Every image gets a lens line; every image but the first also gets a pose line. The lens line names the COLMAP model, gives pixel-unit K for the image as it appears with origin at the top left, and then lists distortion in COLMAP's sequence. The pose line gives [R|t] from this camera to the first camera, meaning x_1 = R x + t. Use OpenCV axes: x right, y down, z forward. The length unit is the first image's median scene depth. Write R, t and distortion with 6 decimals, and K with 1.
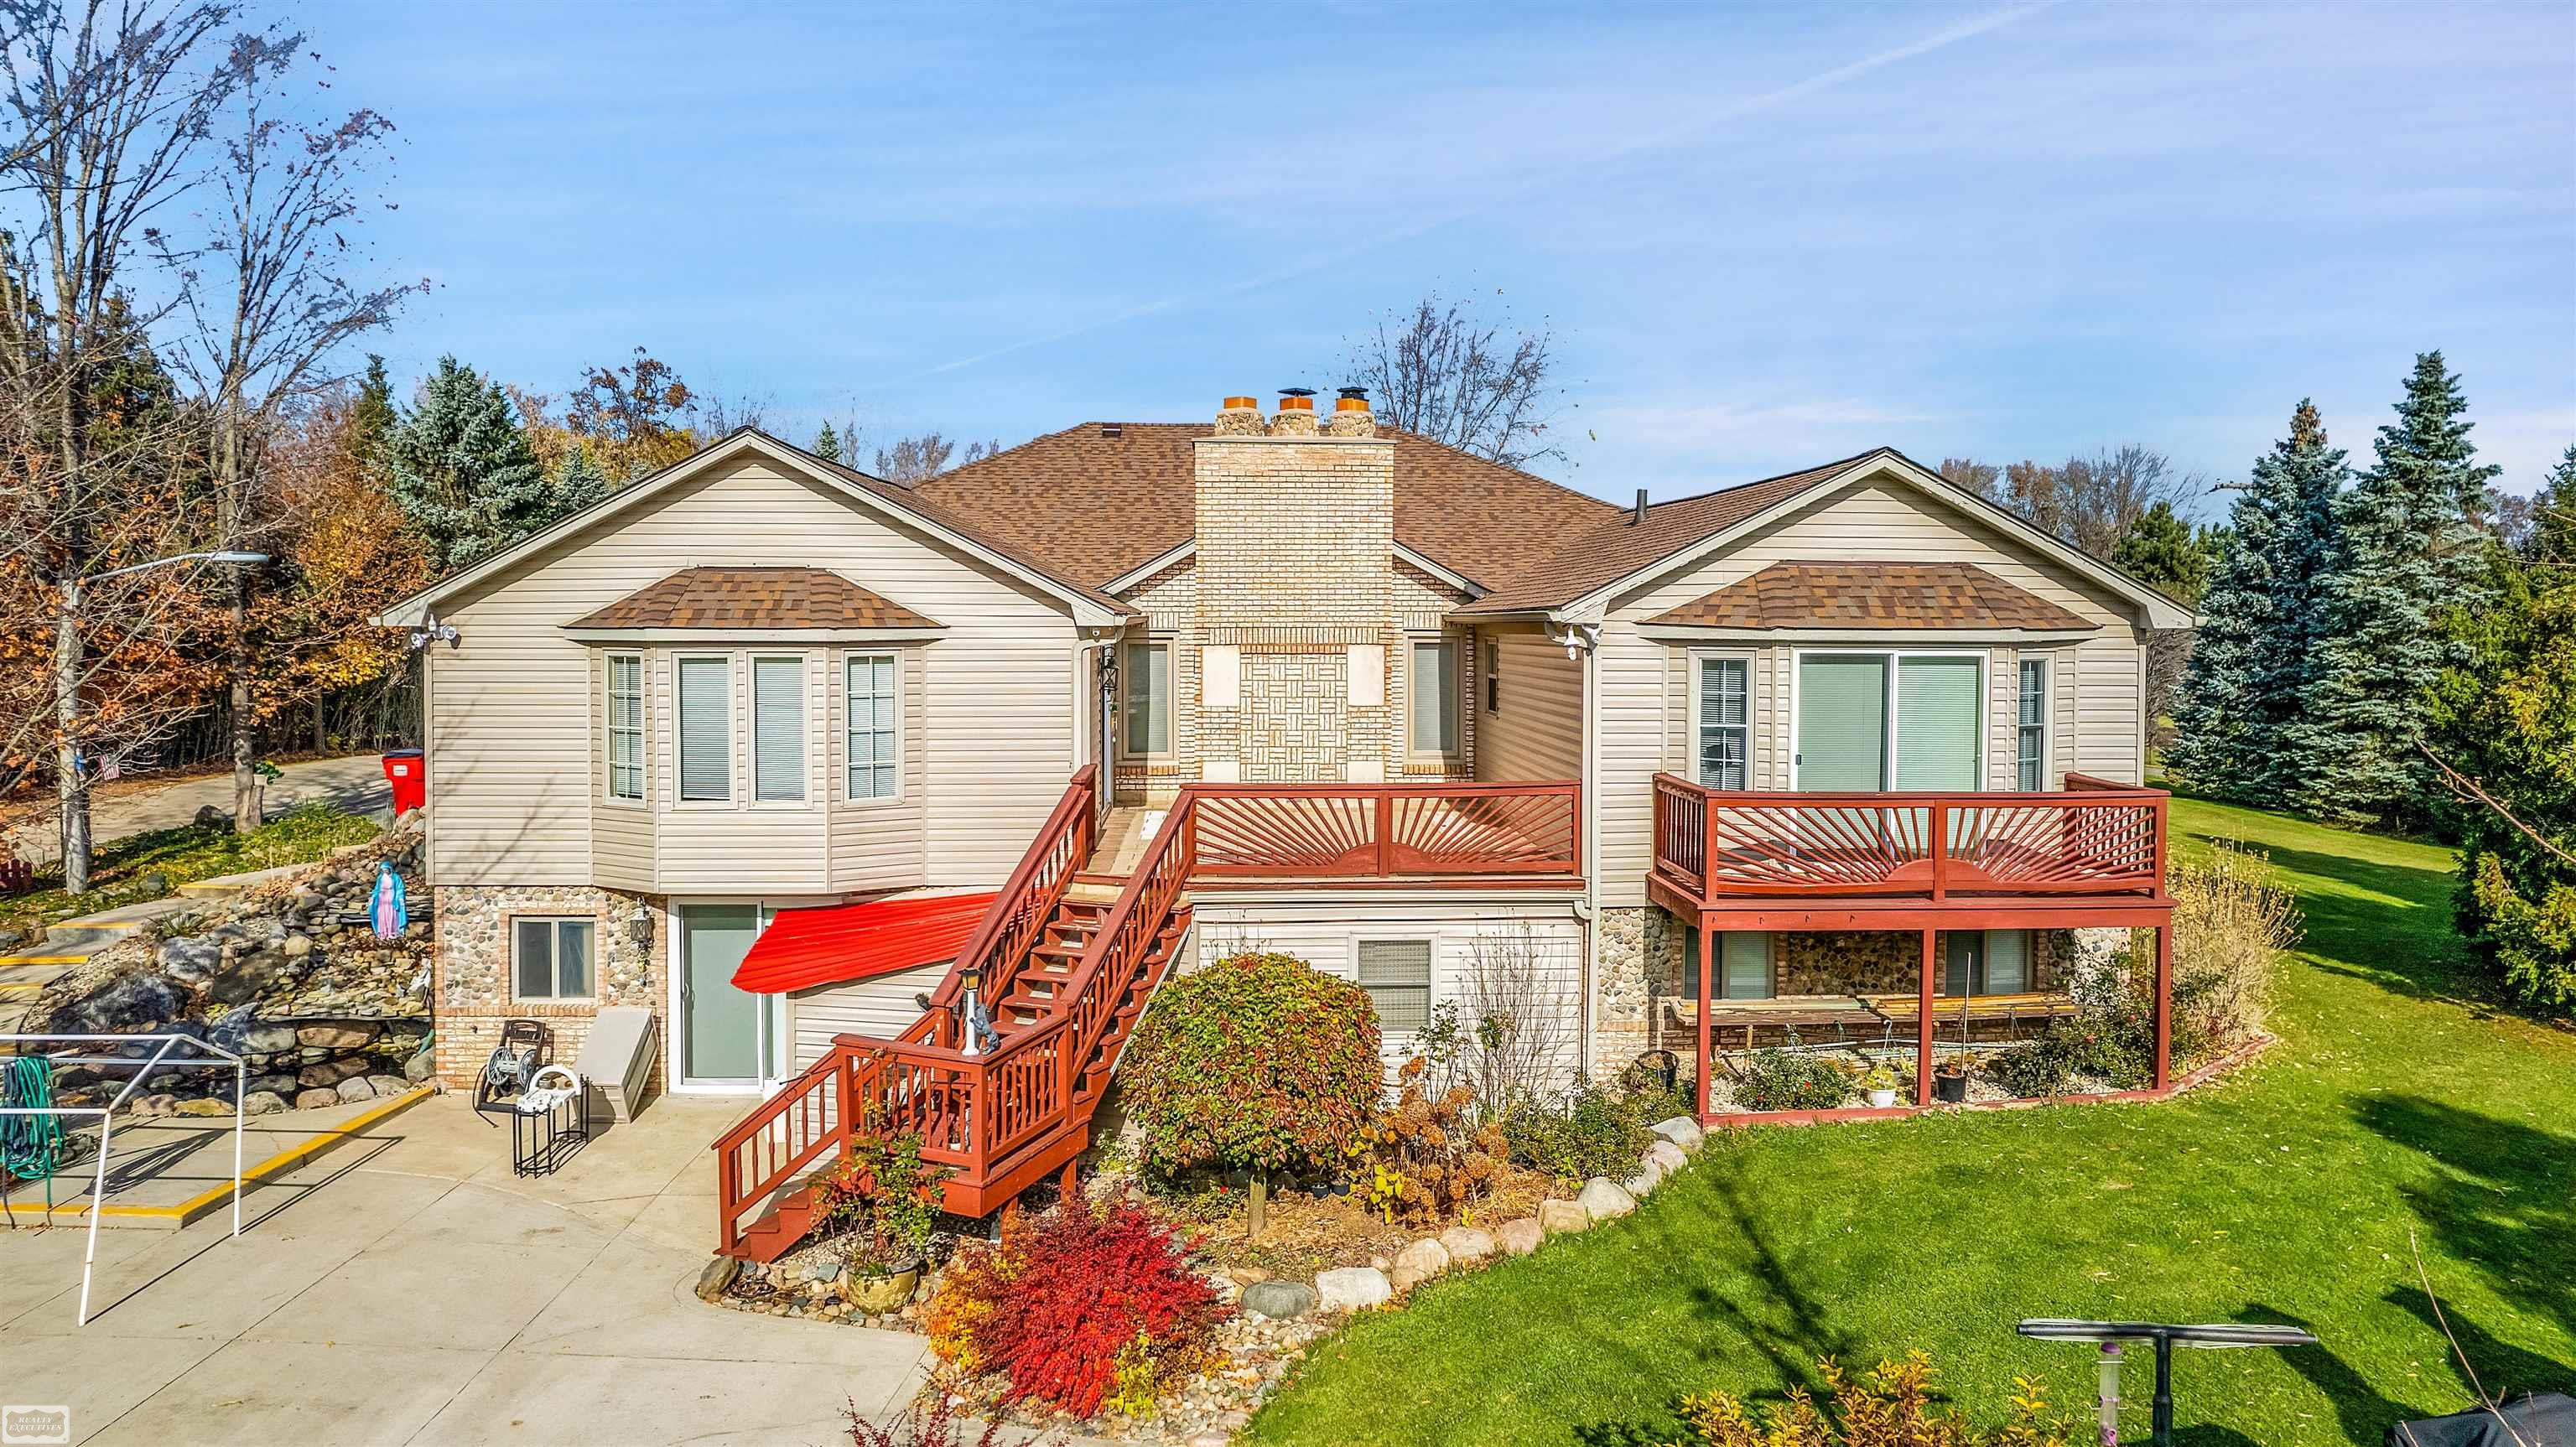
lens RADIAL K [[1646.3, 0, 1281.2], [0, 1646.3, 645.1], [0, 0, 1]] dist [-0.069161, 0.064336]
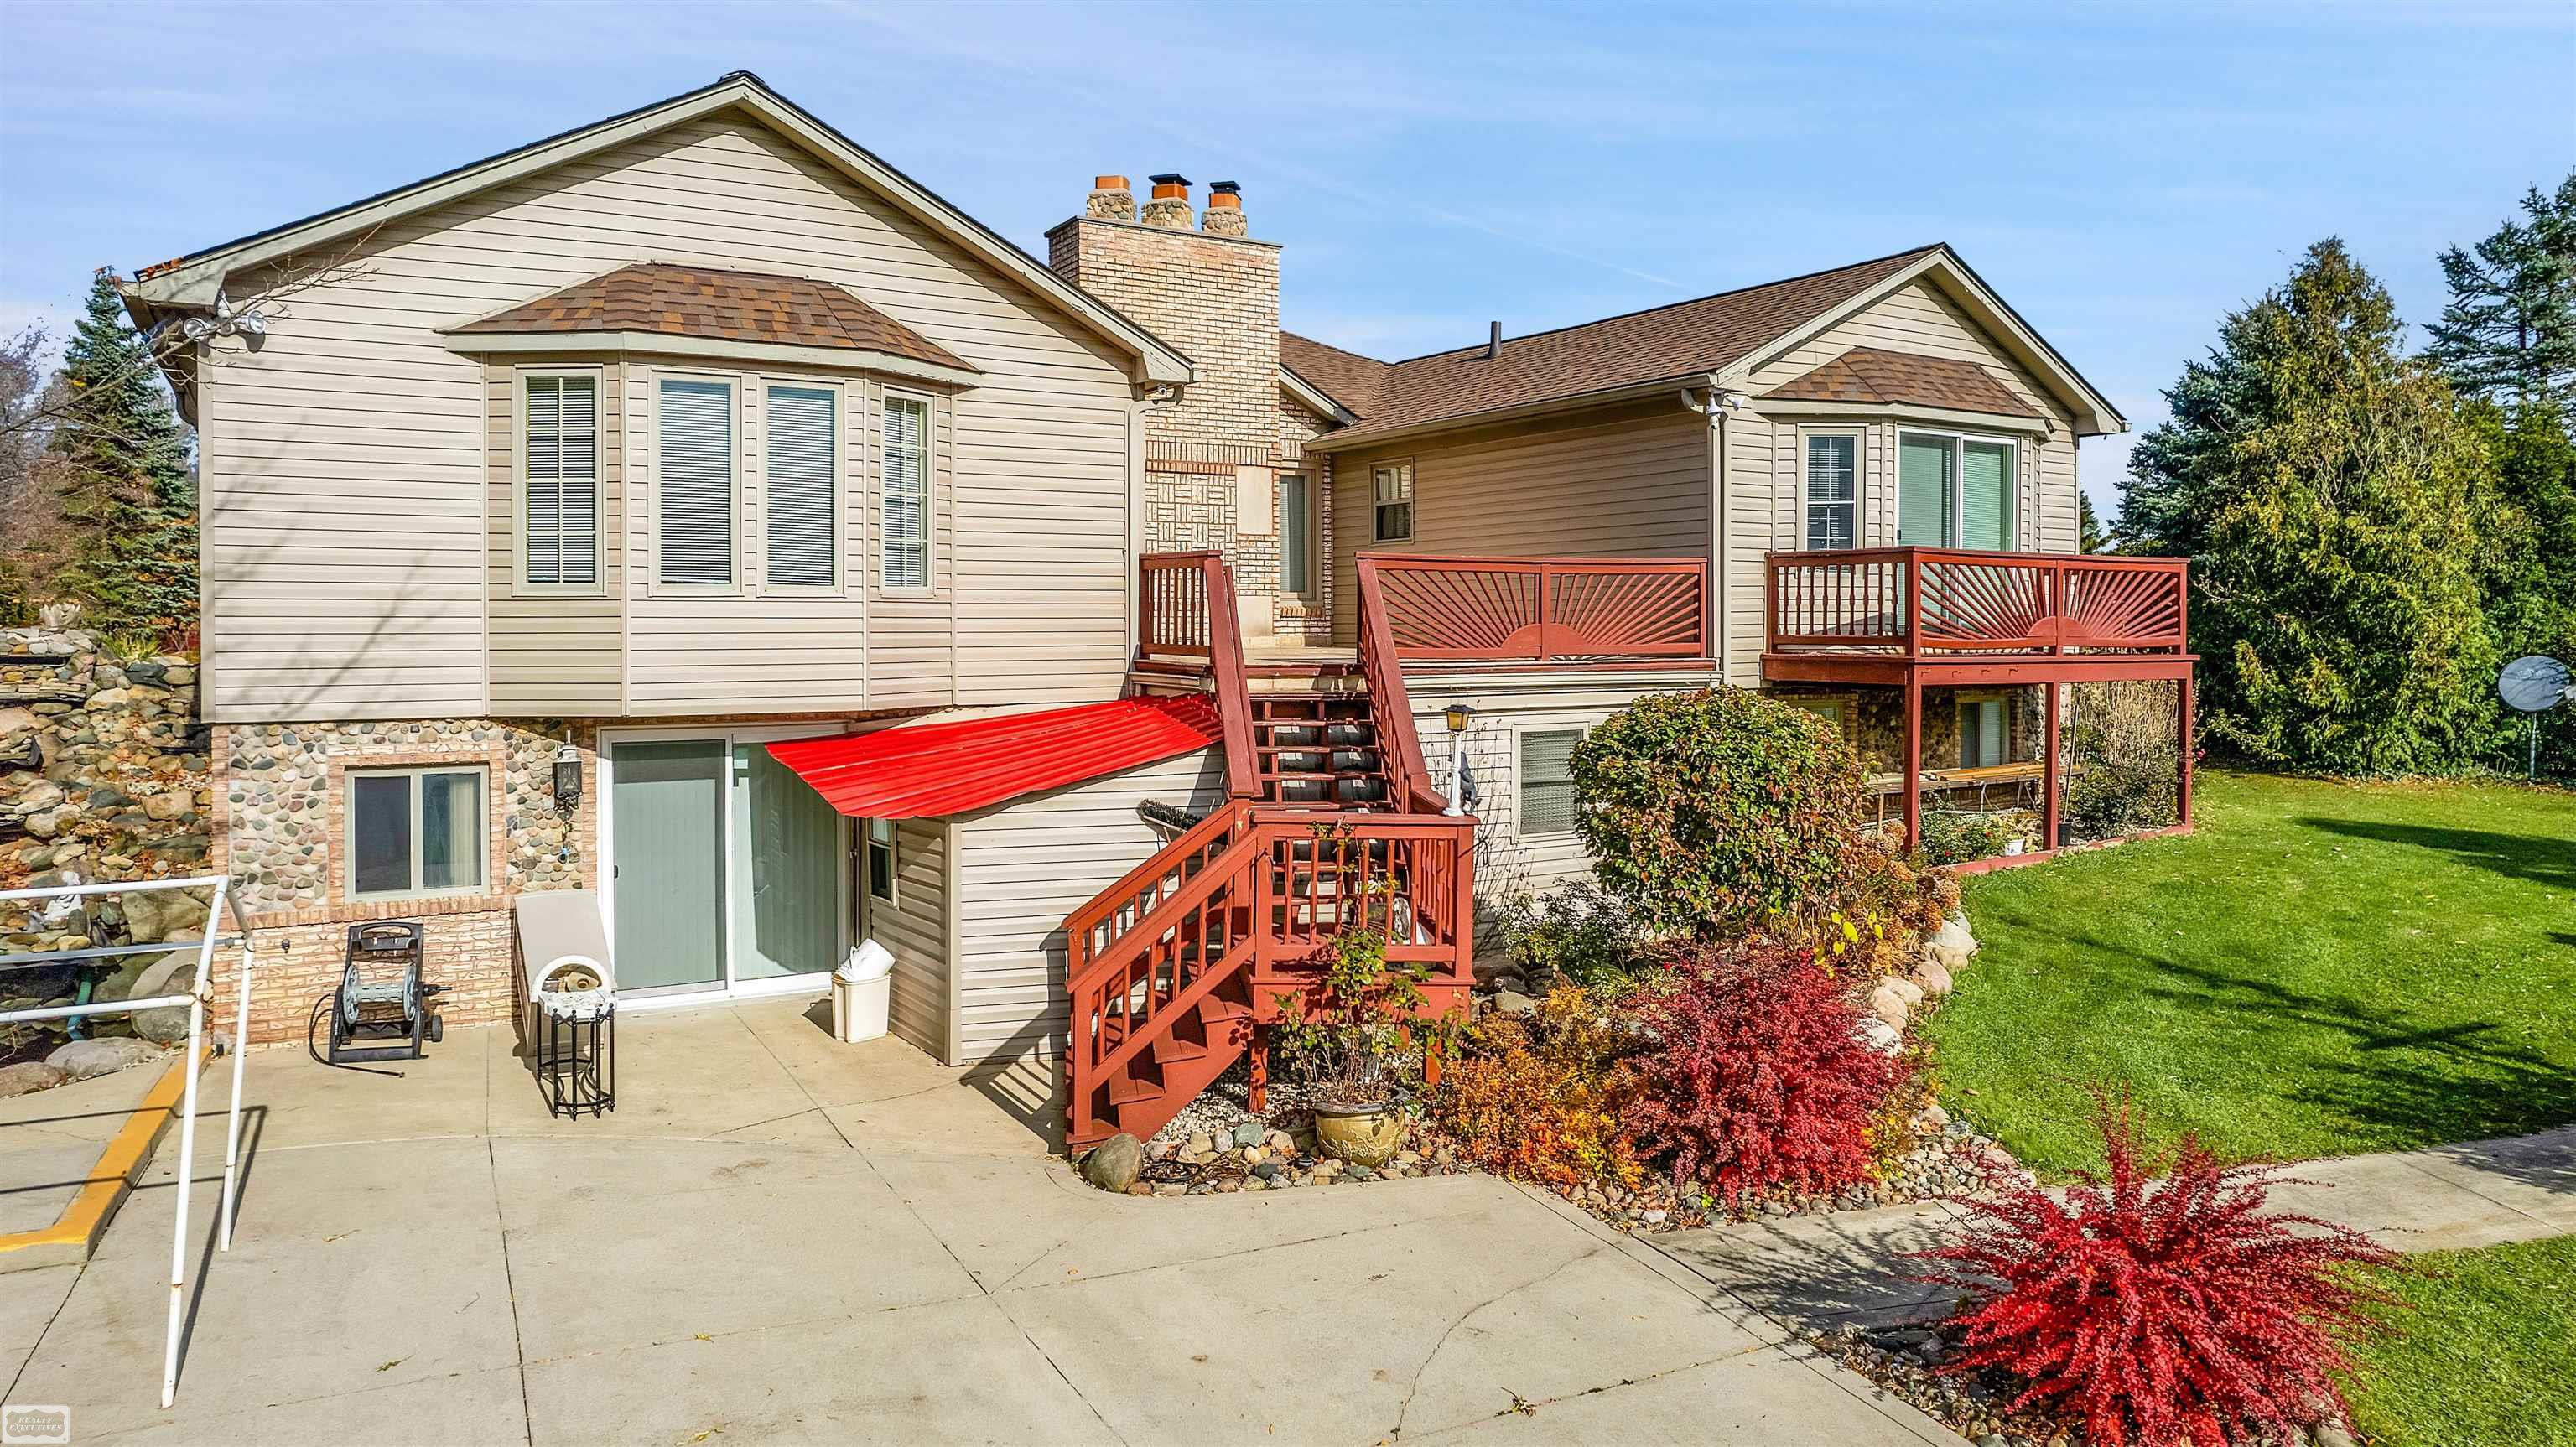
lens RADIAL K [[1646.3, 0, 1281.2], [0, 1646.3, 645.1], [0, 0, 1]] dist [-0.069161, 0.064336]
pose [[0.883609, -0.008194, 0.468154, -0.449811], [0.006284, 0.999964, 0.005641, 0.116537], [-0.468183, -0.002043, 0.883629, 0.248130]]
